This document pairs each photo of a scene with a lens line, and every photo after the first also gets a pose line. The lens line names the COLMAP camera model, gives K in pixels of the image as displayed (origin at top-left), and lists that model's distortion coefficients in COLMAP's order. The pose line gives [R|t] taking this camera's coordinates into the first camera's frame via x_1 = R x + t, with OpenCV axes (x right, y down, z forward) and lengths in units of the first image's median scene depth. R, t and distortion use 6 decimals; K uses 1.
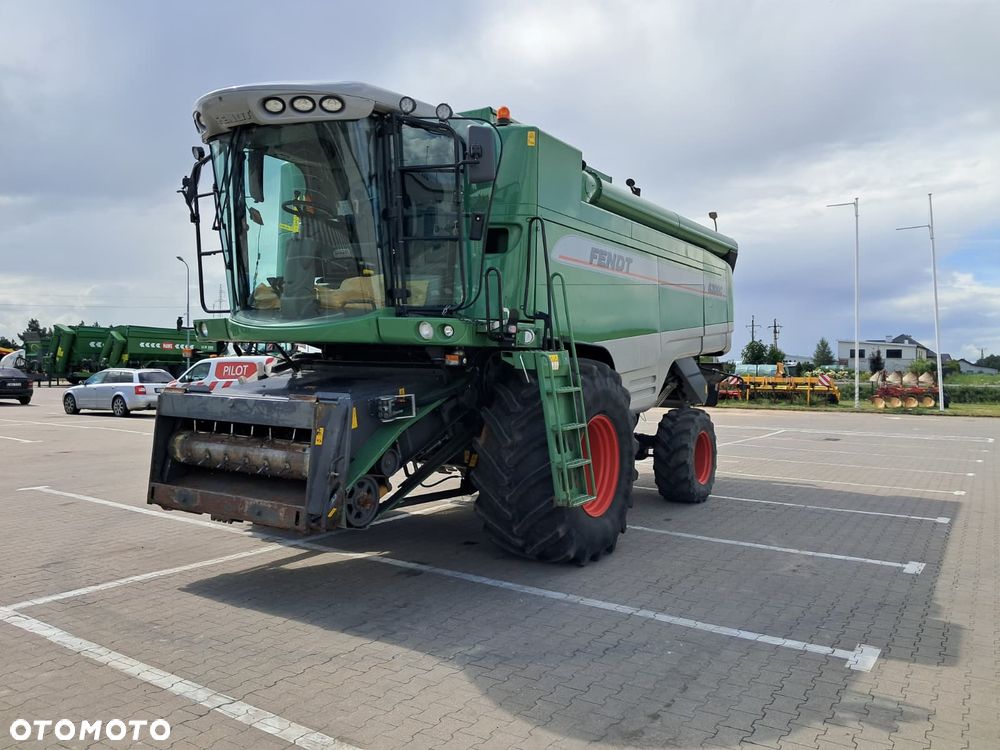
lens RADIAL K [[787.8, 0, 500.0], [0, 787.8, 385.4], [0, 0, 1]] dist [0.002567, -0.004376]
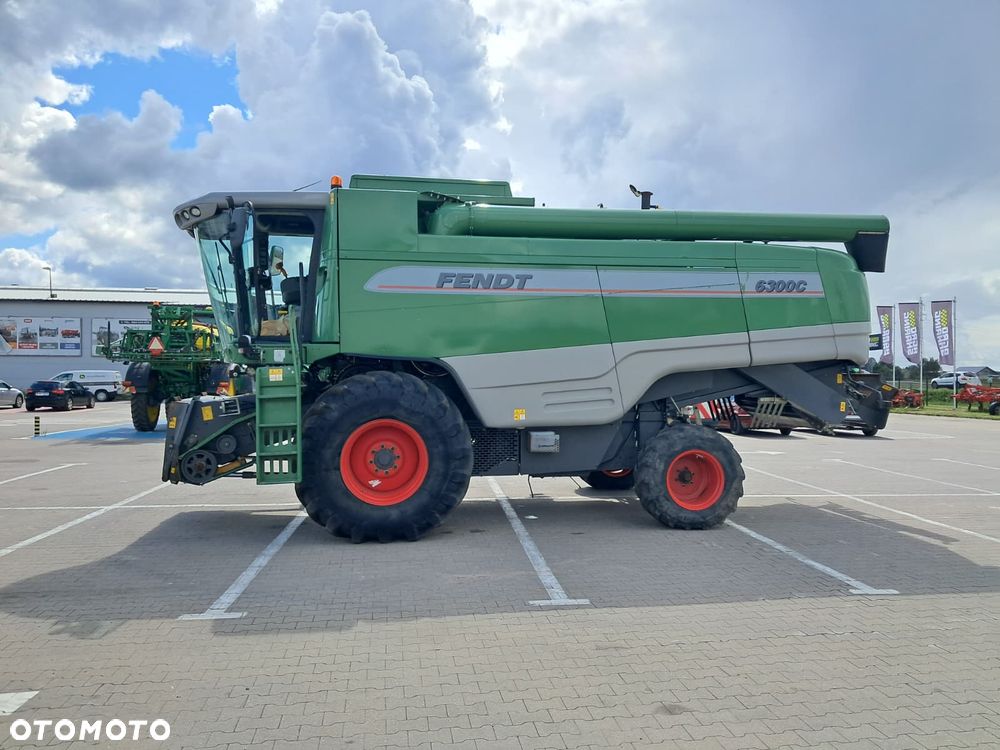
lens RADIAL K [[767.8, 0, 500.0], [0, 767.8, 375.0], [0, 0, 1]] dist [-0.001273, -0.002783]
pose [[0.654613, -0.017317, -0.755766, 1.215493], [-0.015127, 0.999237, -0.035998, 0.012267], [0.755813, 0.034997, 0.653852, 0.416655]]
